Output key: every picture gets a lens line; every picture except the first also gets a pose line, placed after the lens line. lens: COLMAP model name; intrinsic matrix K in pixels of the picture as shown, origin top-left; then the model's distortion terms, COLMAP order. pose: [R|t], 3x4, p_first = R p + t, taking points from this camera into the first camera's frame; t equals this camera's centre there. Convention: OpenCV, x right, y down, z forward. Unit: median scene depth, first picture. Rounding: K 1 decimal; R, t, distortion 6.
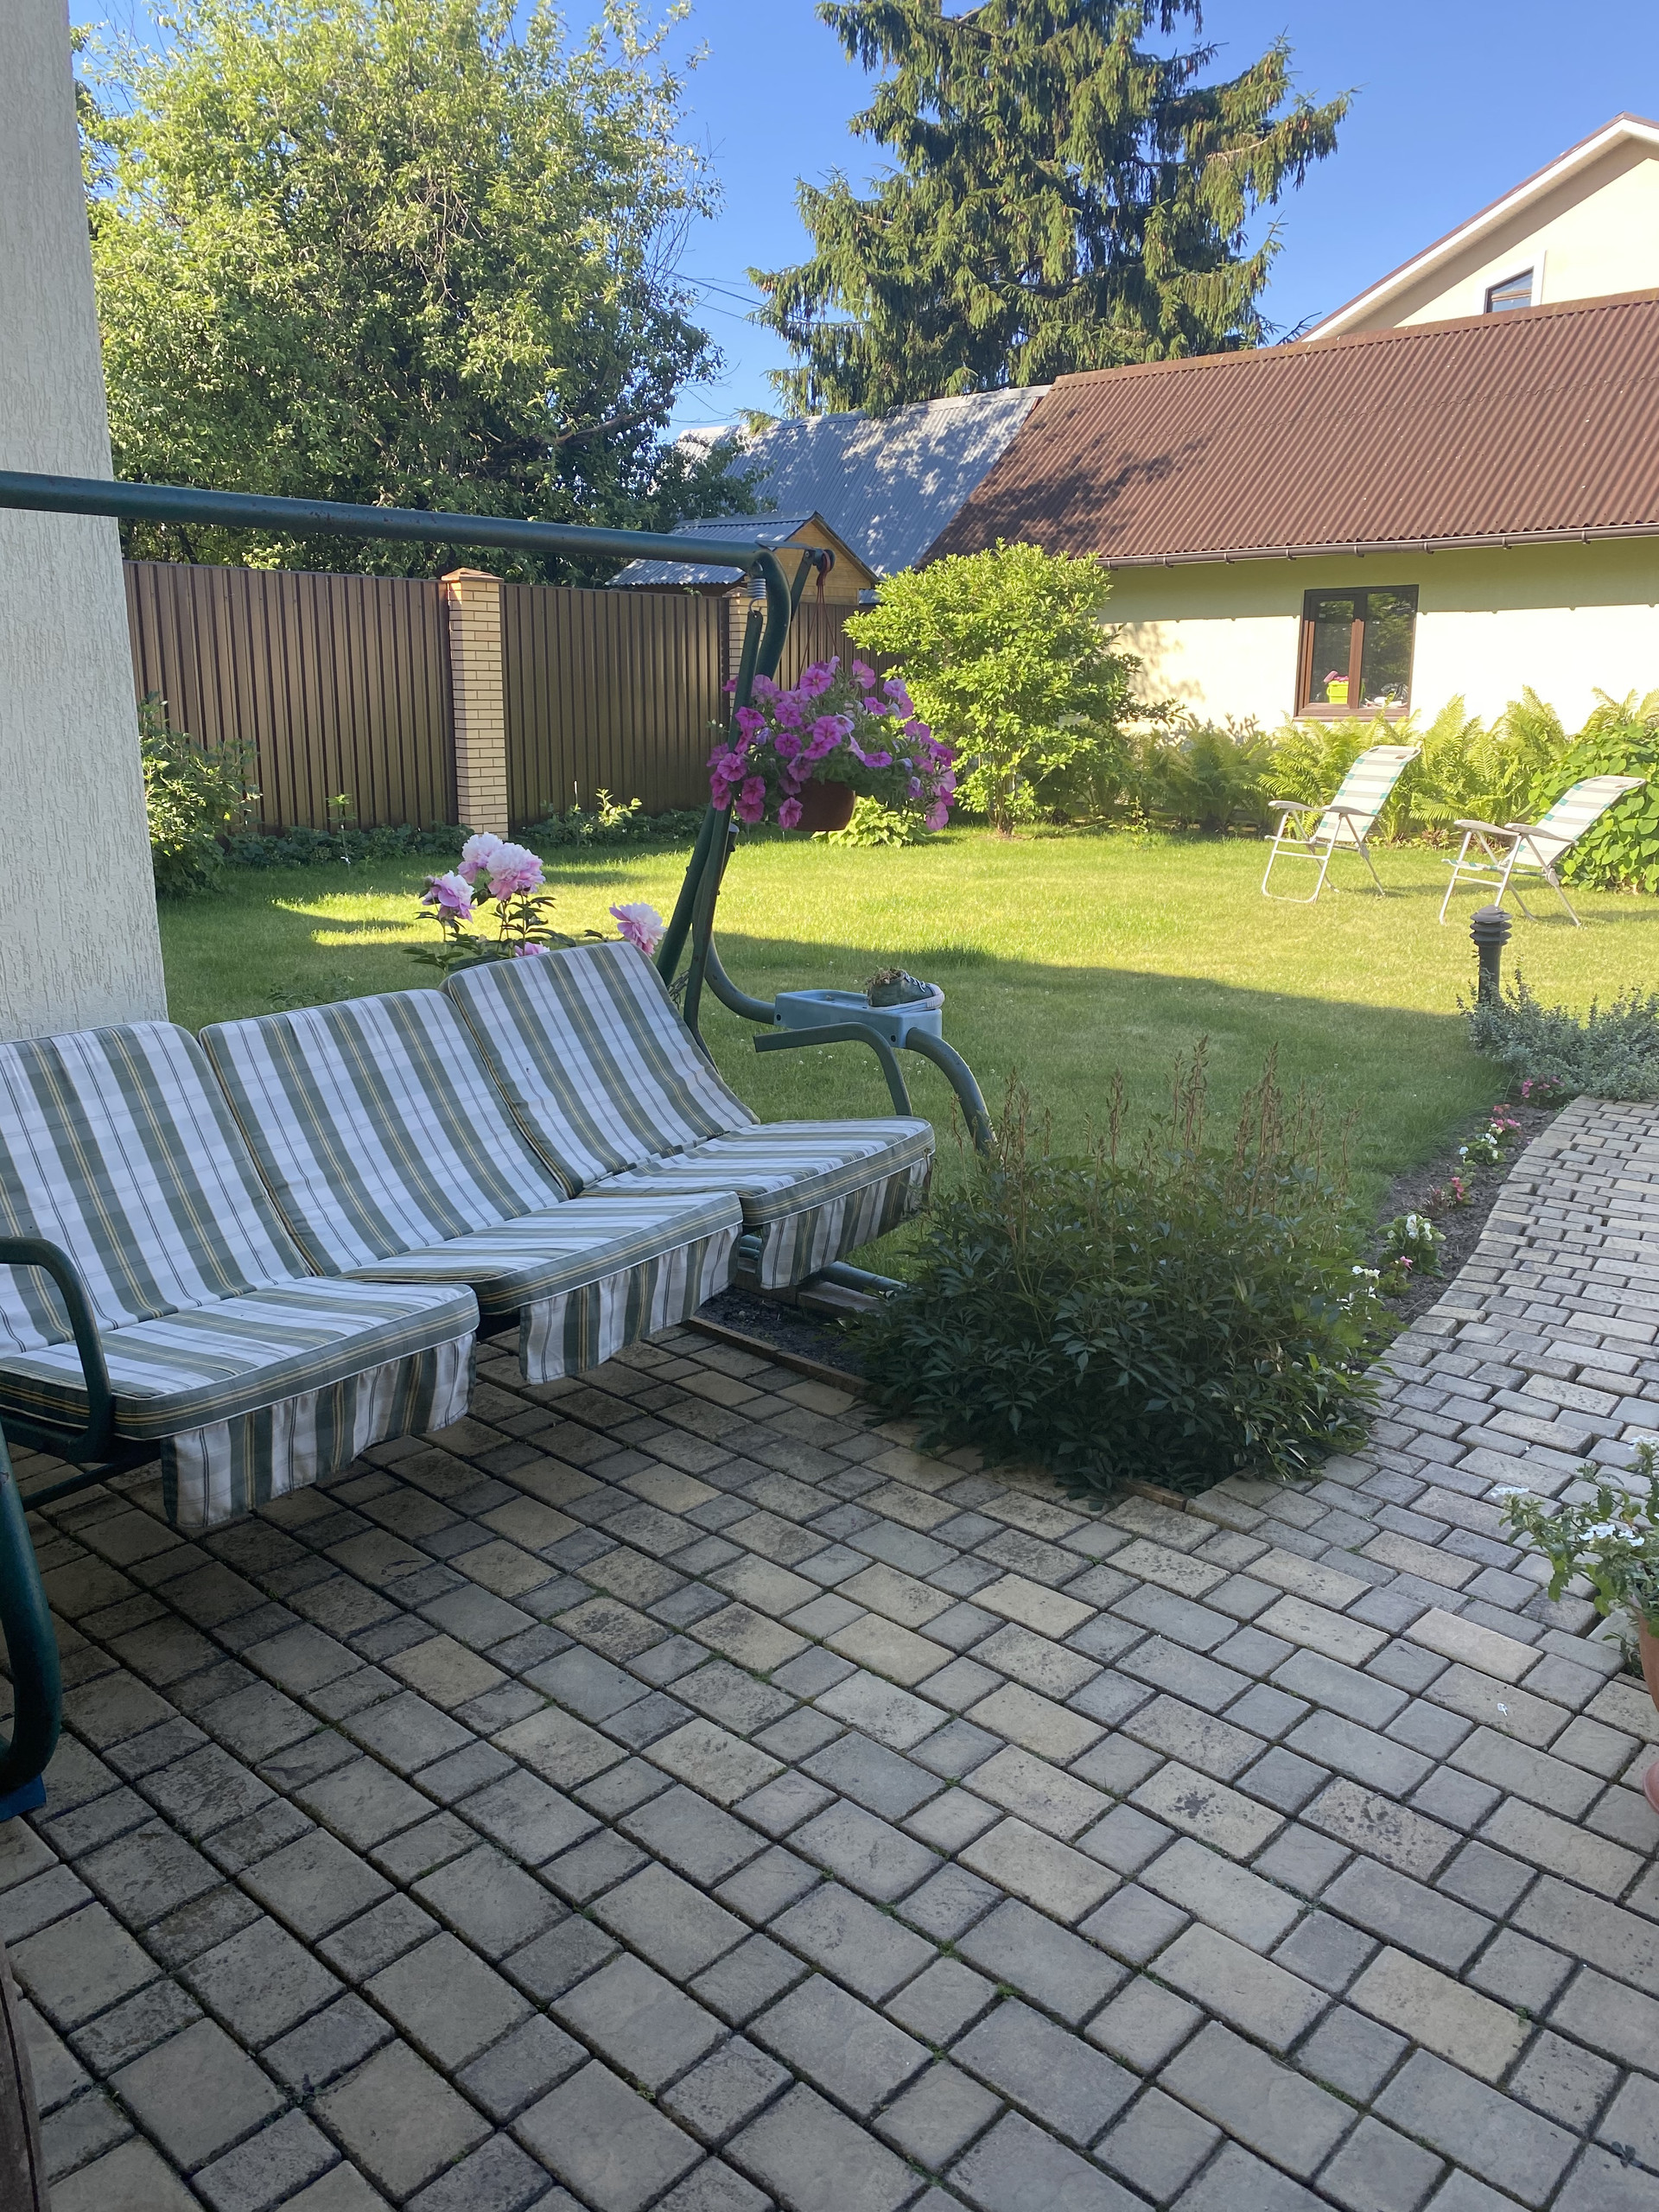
lens RADIAL K [[1713.3, 0, 812.9], [0, 1713.3, 1093.9], [0, 0, 1]] dist [0.062461, -0.057171]
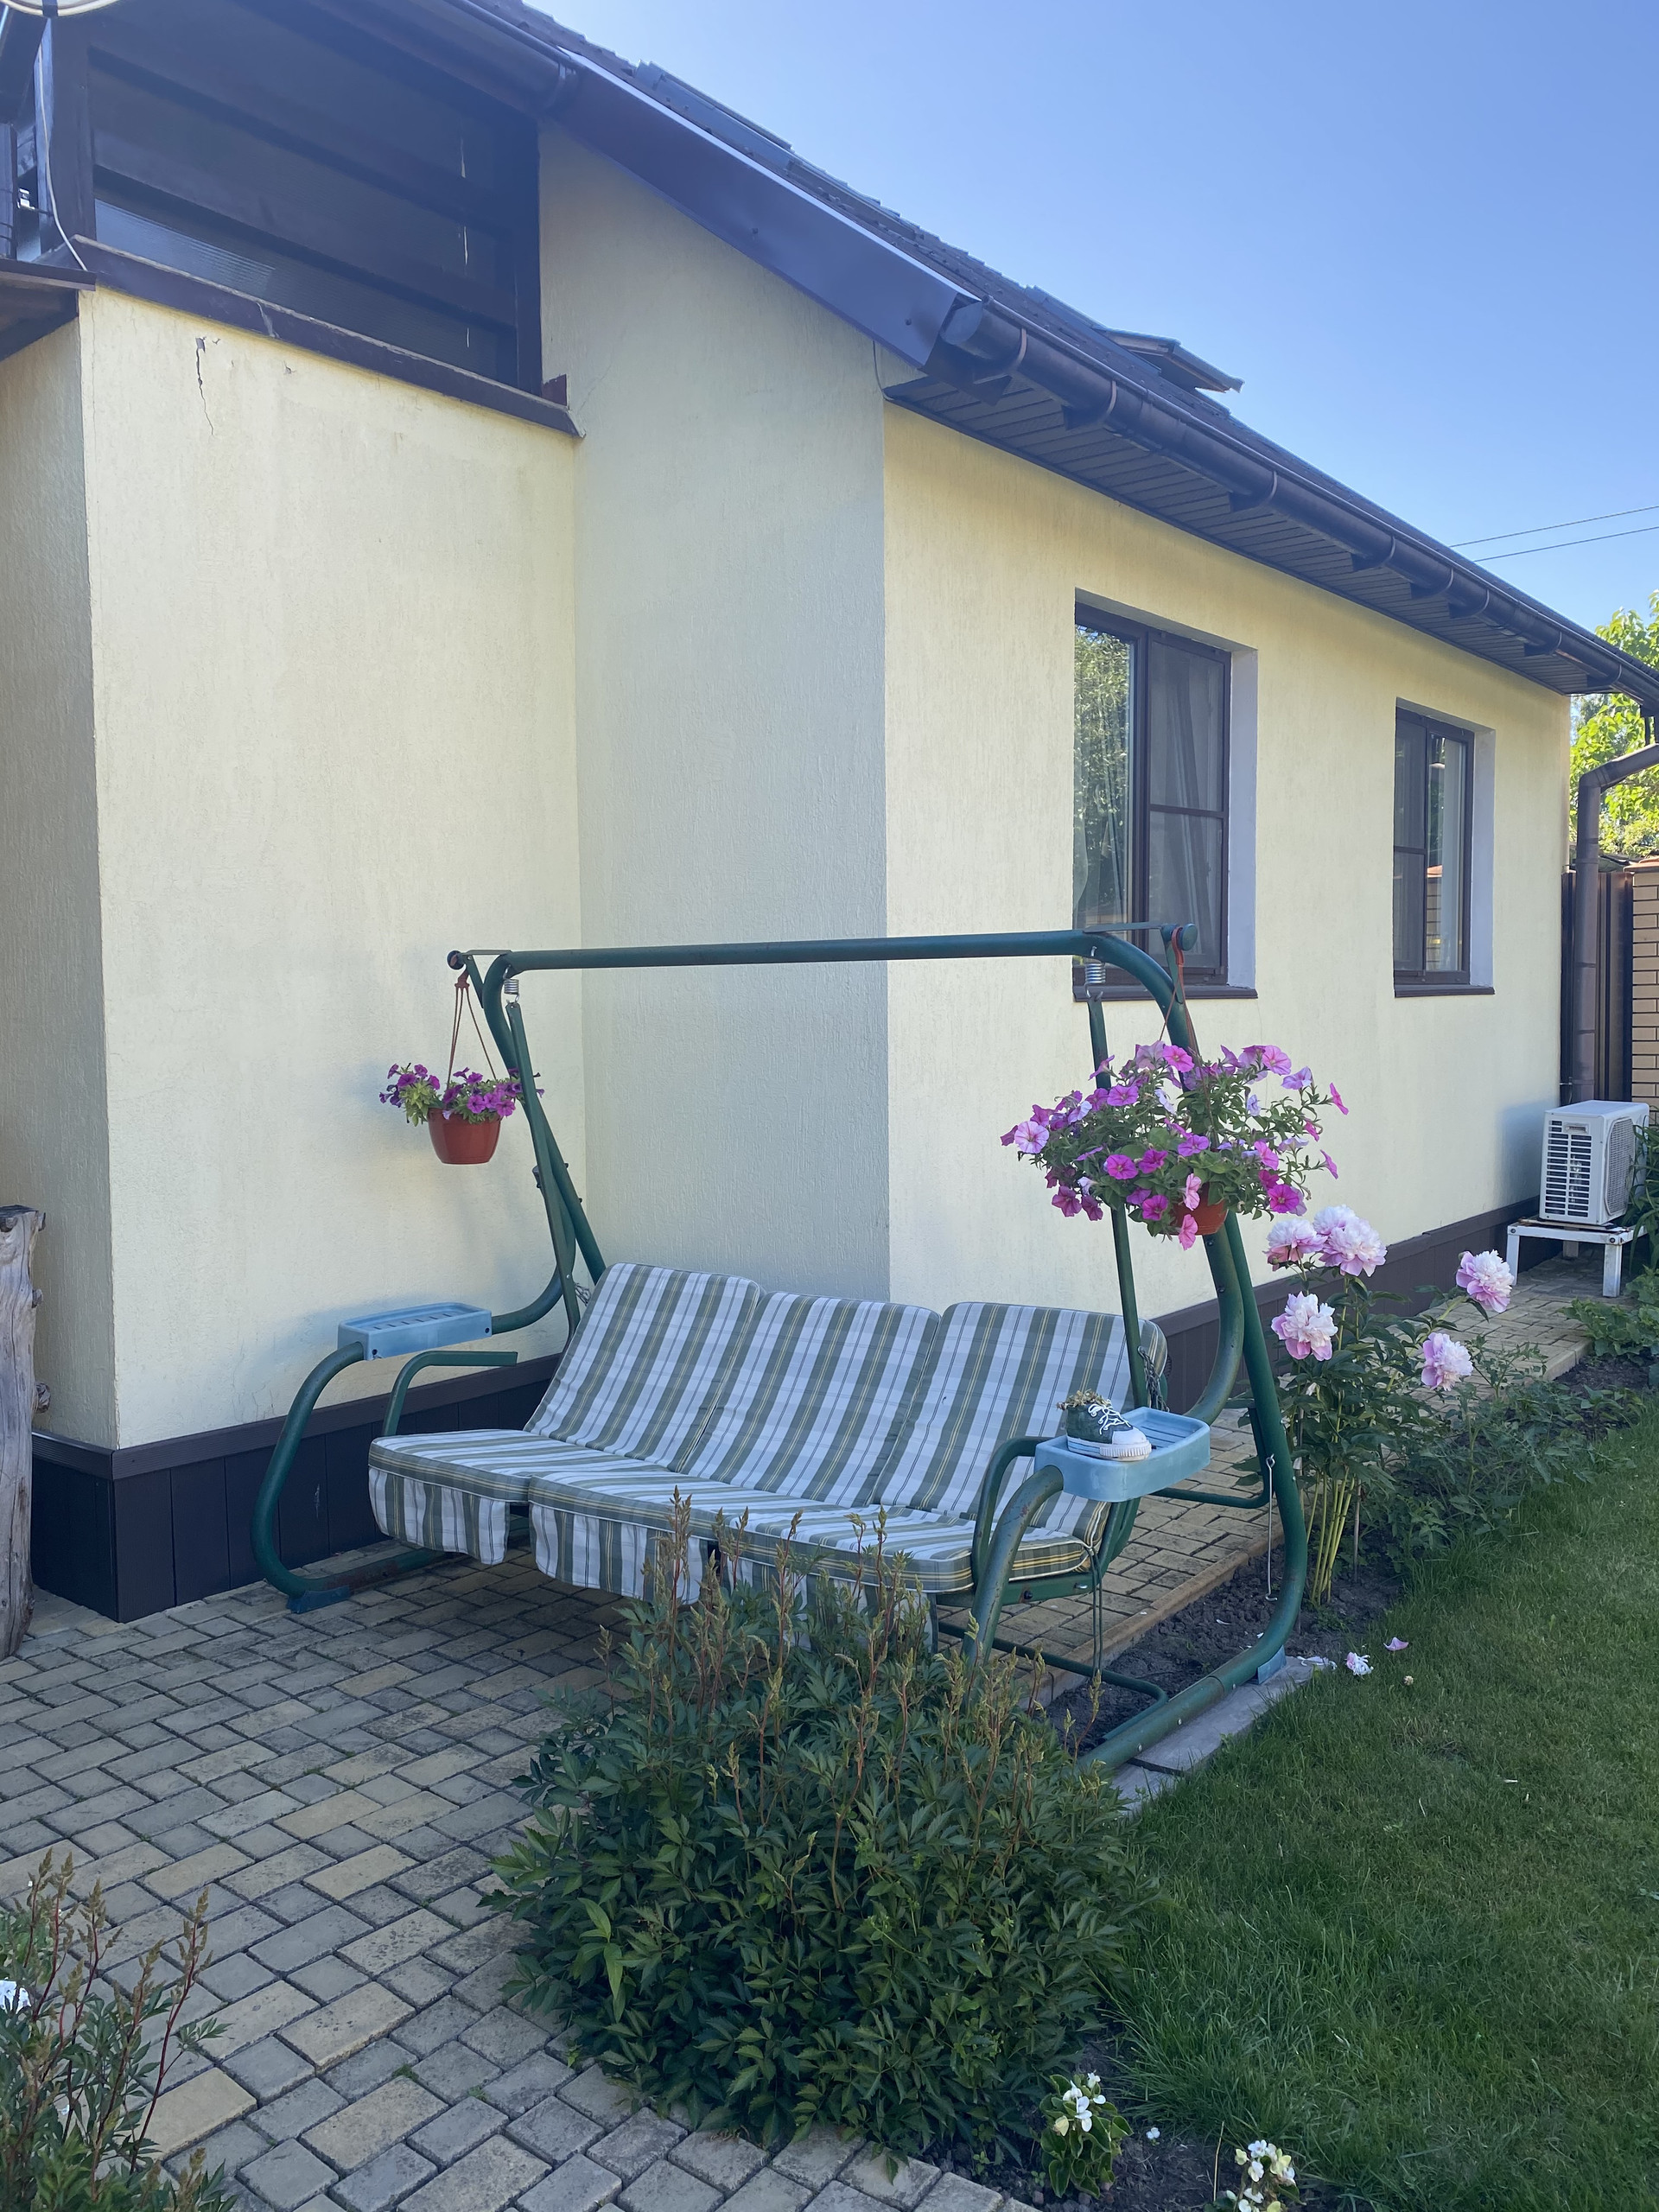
lens RADIAL K [[1713.3, 0, 815.3], [0, 1713.3, 1102.8], [0, 0, 1]] dist [0.062461, -0.057171]
pose [[0.026111, 0.052193, -0.998296, 1.305047], [-0.228222, 0.972574, 0.044879, -0.326058], [0.973259, 0.226661, 0.037306, 1.193043]]
